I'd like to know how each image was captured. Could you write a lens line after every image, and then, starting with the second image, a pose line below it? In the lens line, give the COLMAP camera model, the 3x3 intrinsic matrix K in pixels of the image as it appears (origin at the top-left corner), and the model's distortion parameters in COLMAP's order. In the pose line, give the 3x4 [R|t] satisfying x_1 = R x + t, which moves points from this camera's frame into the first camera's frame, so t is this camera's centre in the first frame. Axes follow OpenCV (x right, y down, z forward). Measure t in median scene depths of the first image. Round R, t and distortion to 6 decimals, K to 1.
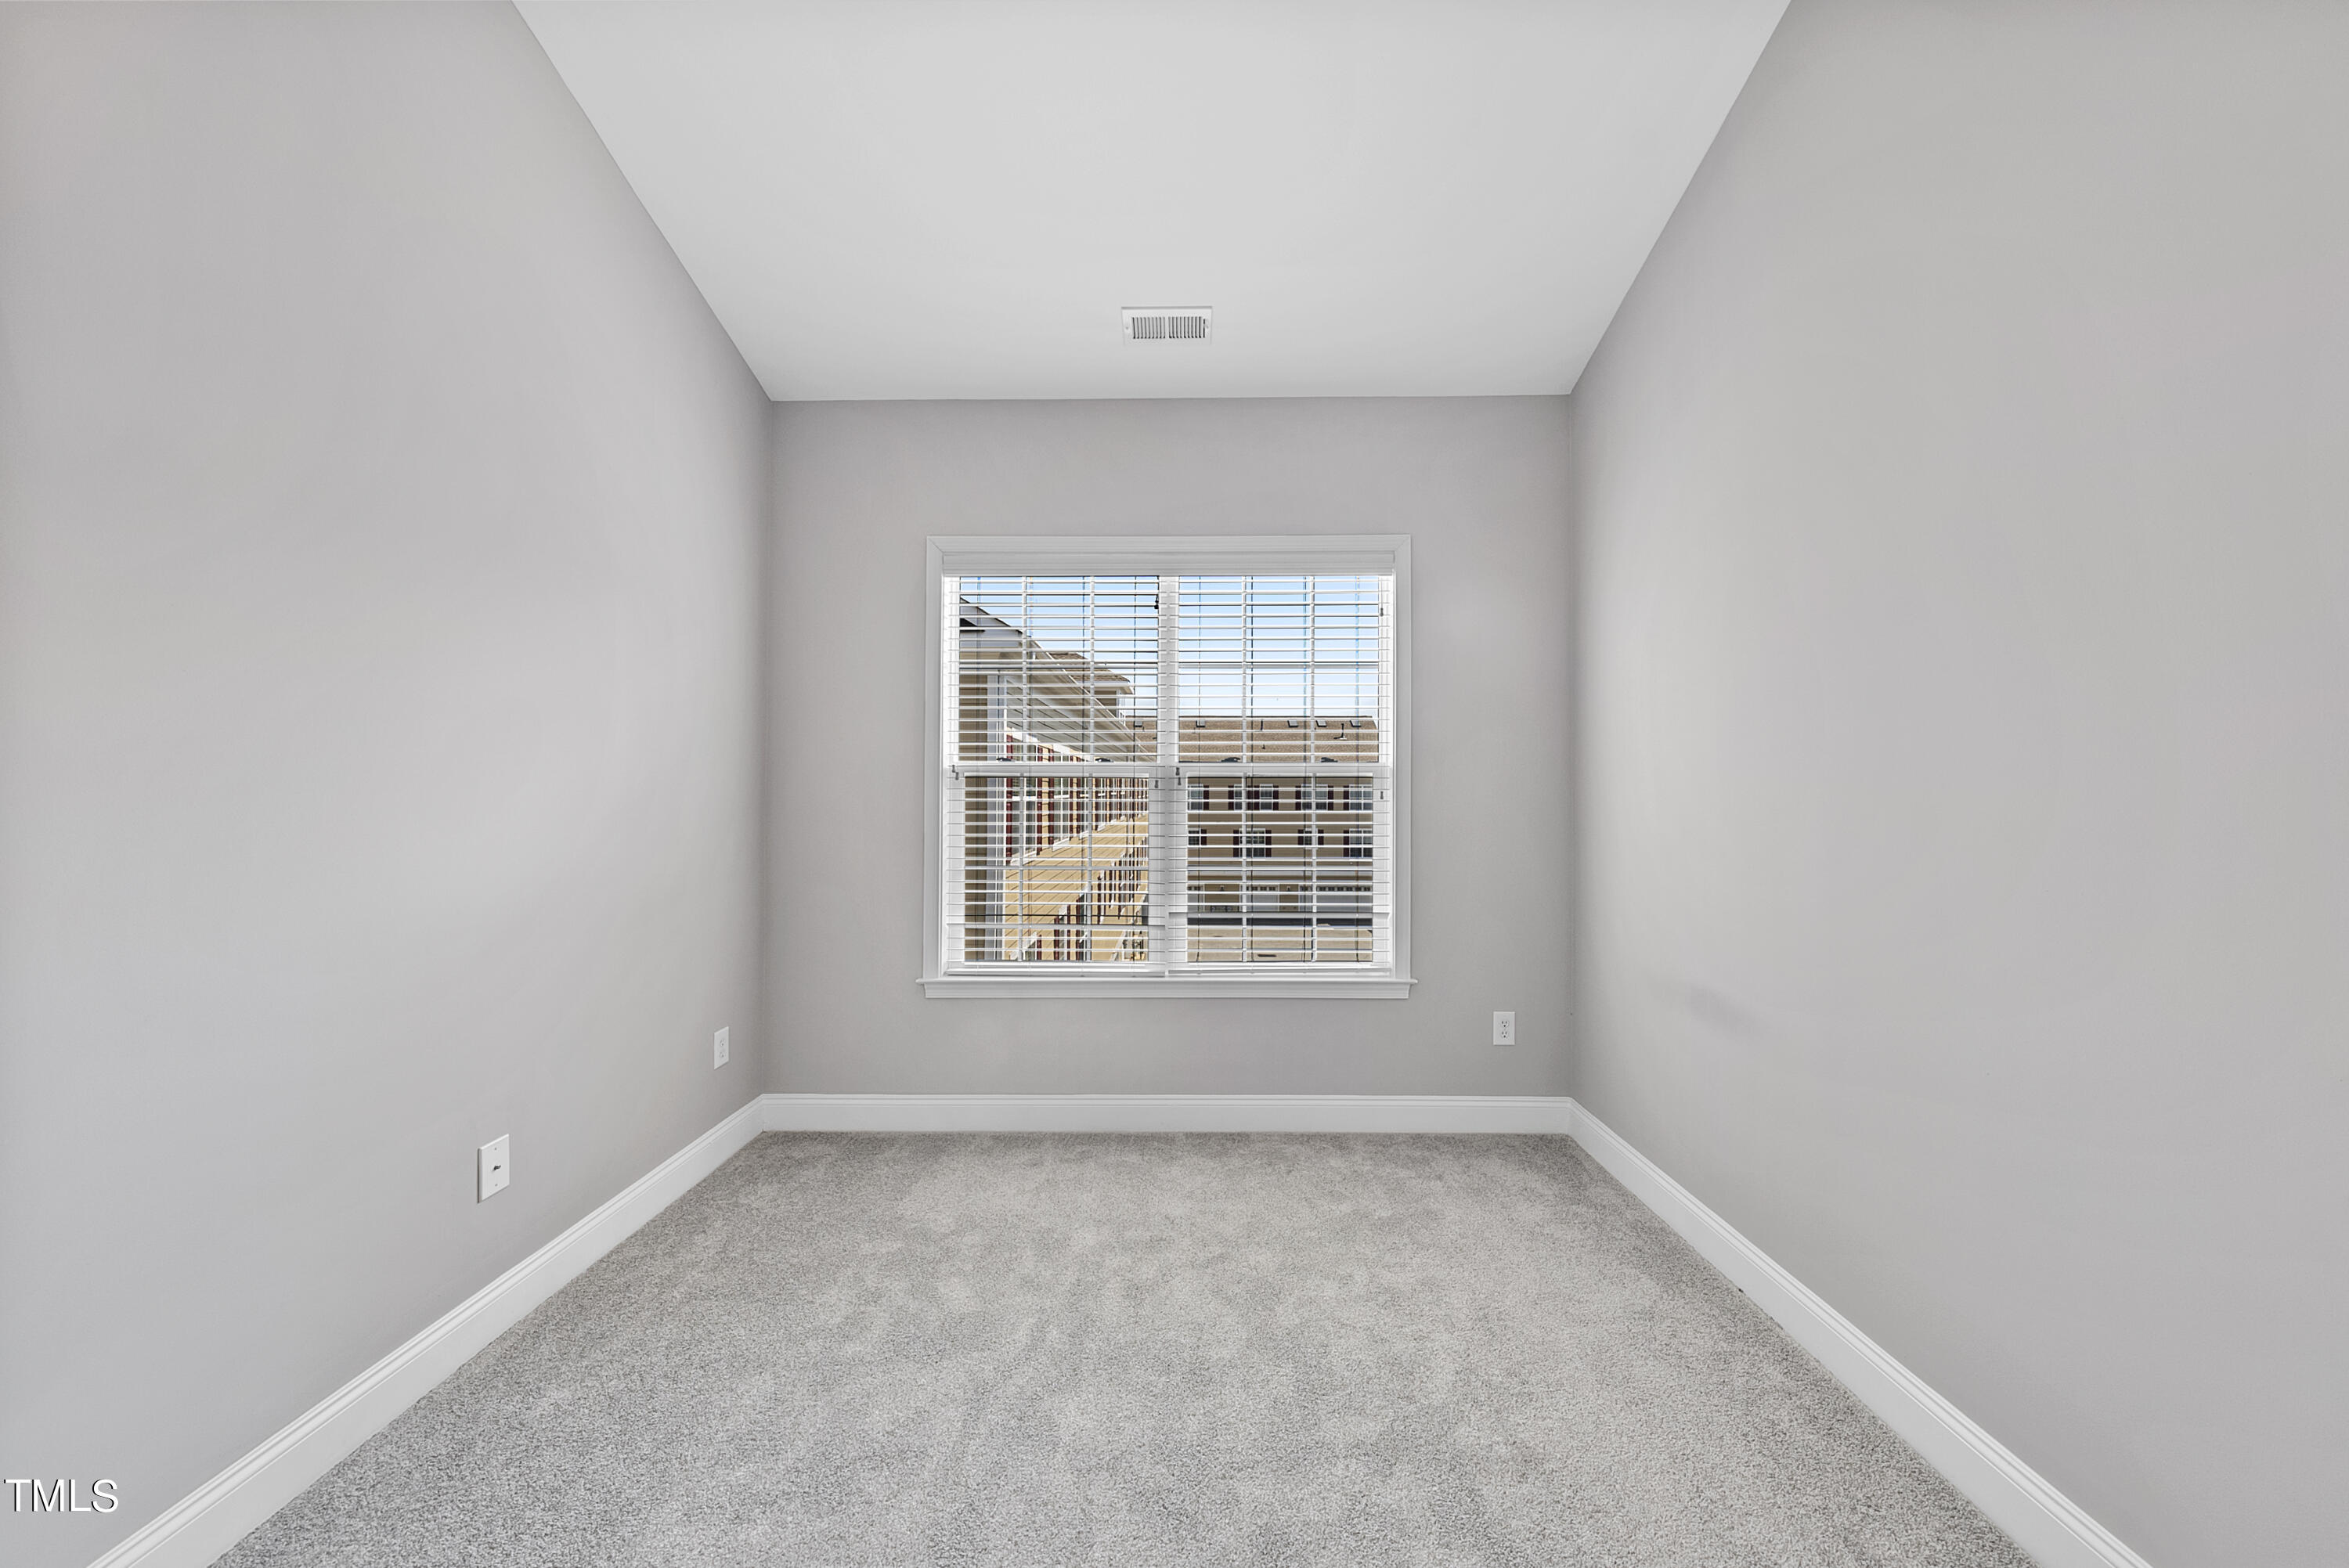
lens RADIAL K [[802.2, 0, 1229.4], [0, 802.2, 786.3], [0, 0, 1]] dist [-0.001965, 0.000112]
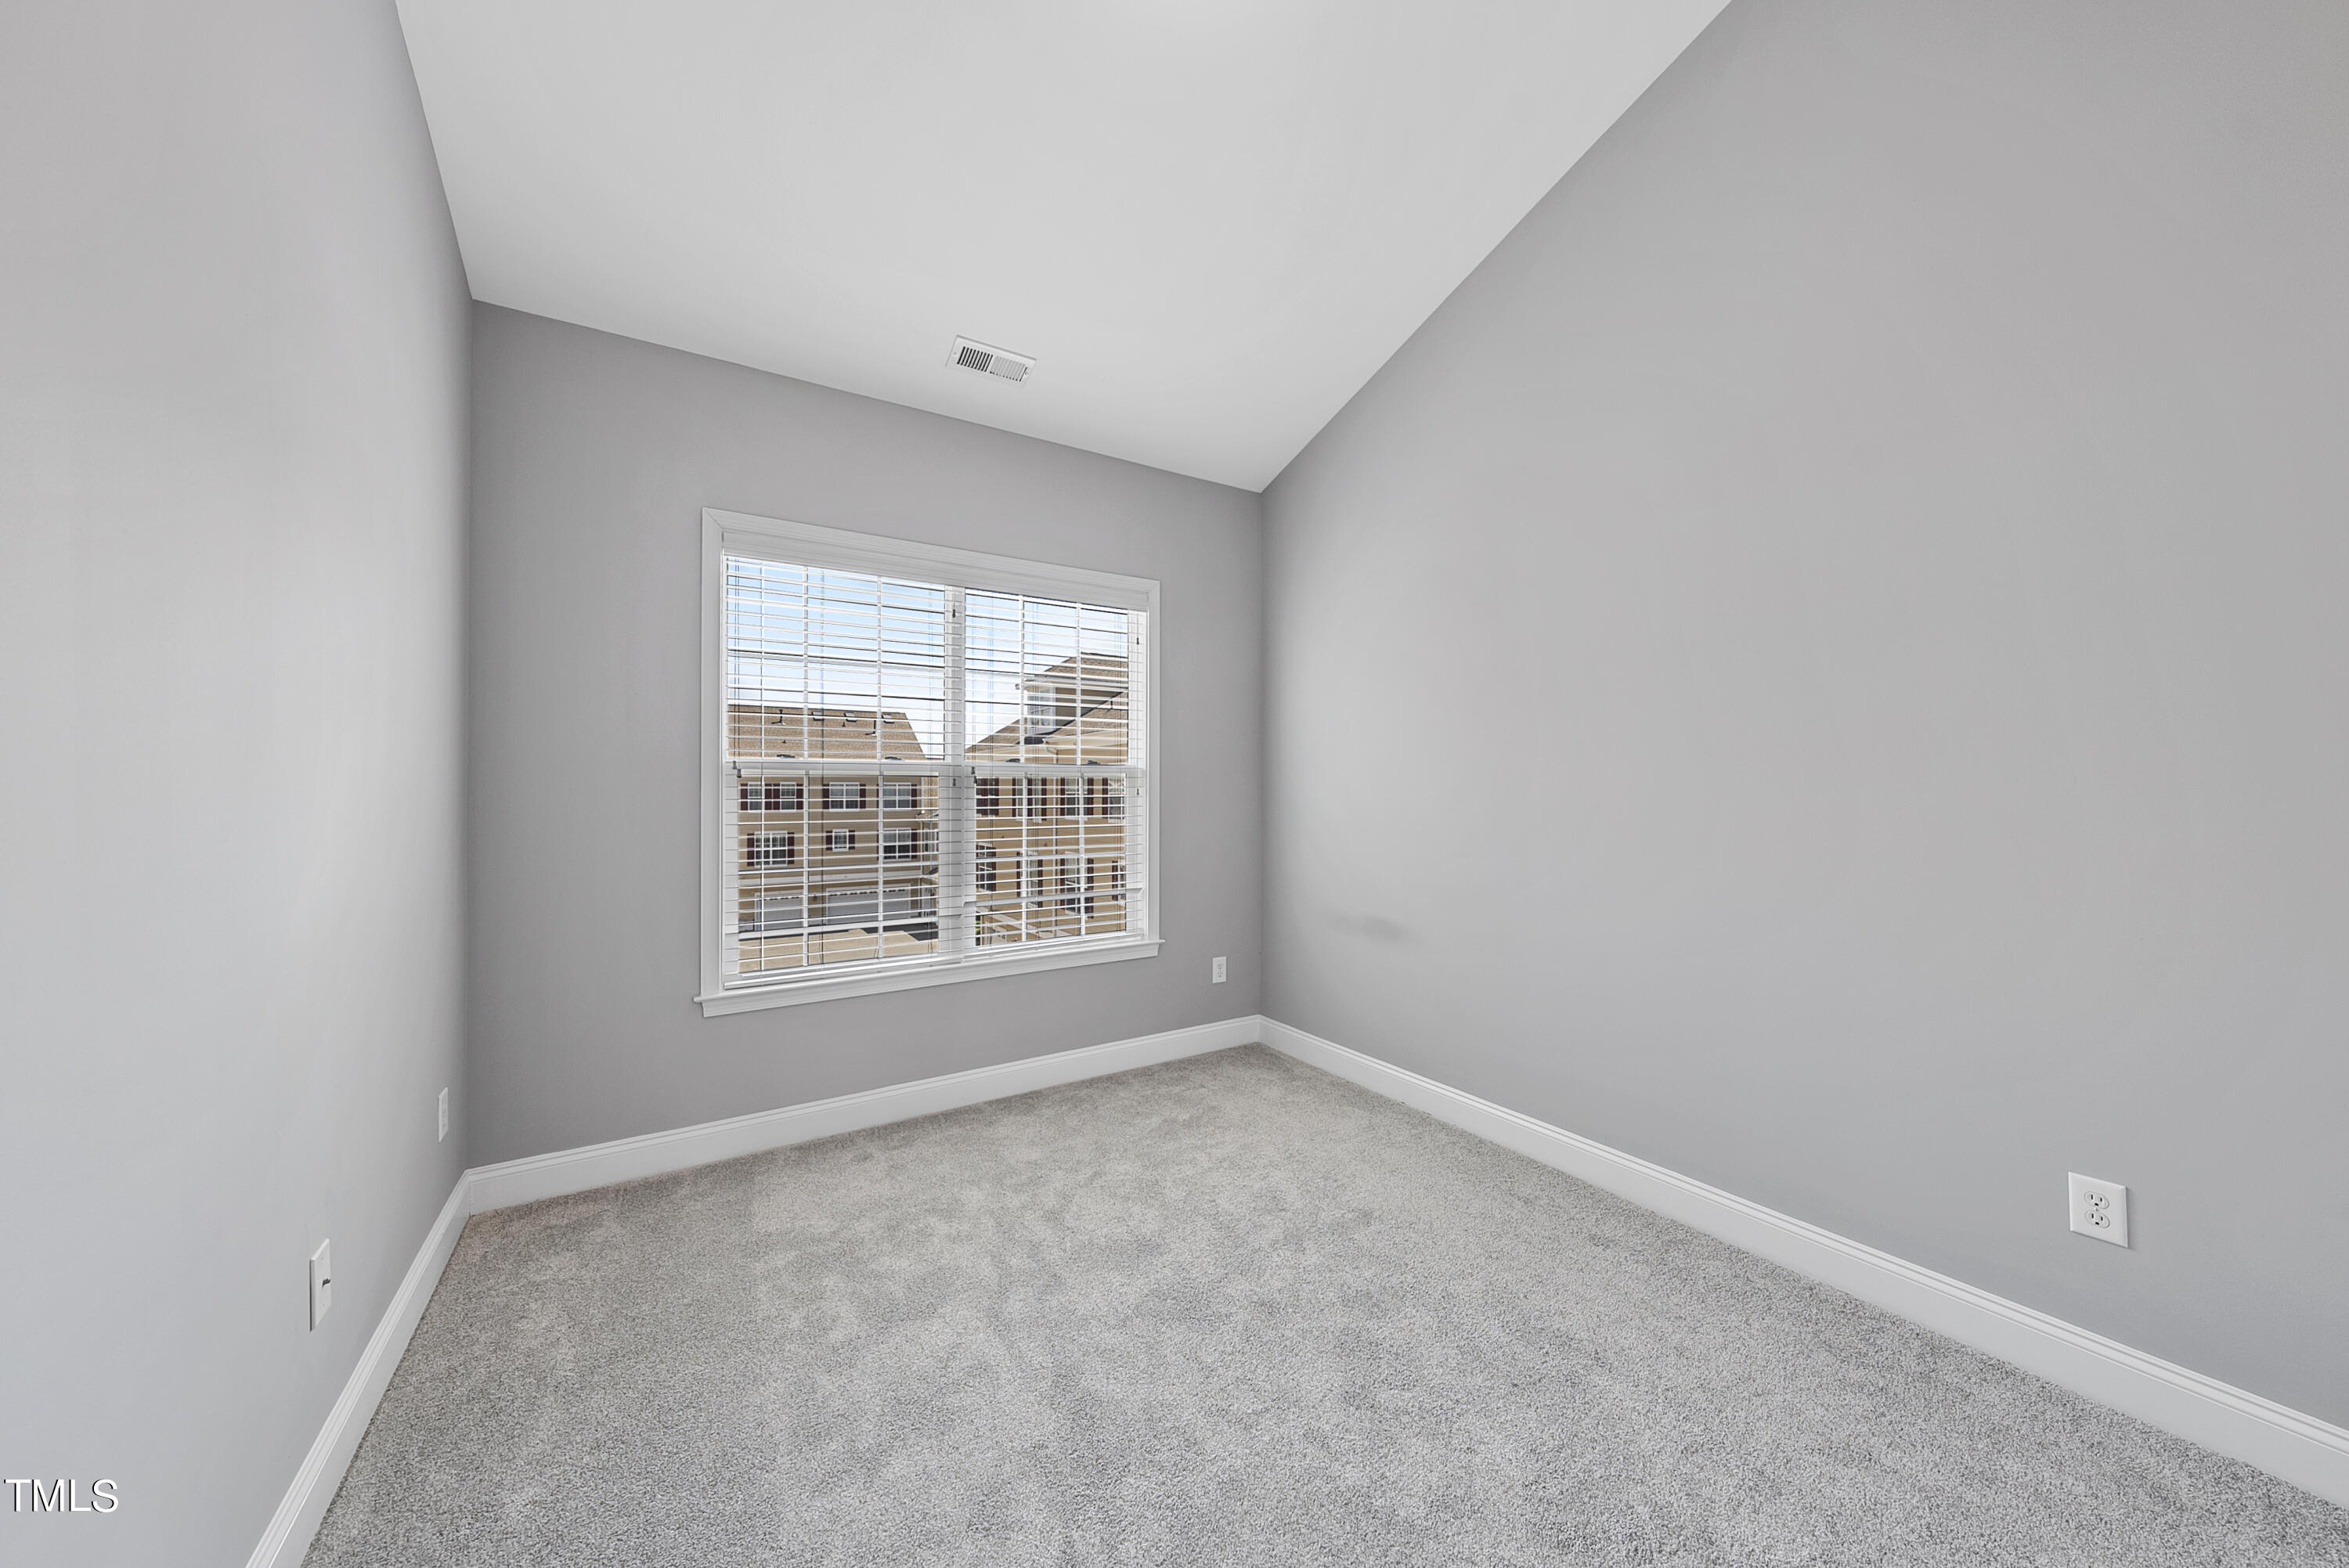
lens RADIAL K [[802.2, 0, 1187.8], [0, 802.2, 795.0], [0, 0, 1]] dist [-0.001965, 0.000112]
pose [[0.833363, -0.006548, 0.552687, -0.466126], [-0.001172, 0.999907, 0.013613, -0.001120], [-0.552725, -0.011992, 0.833278, -0.063309]]
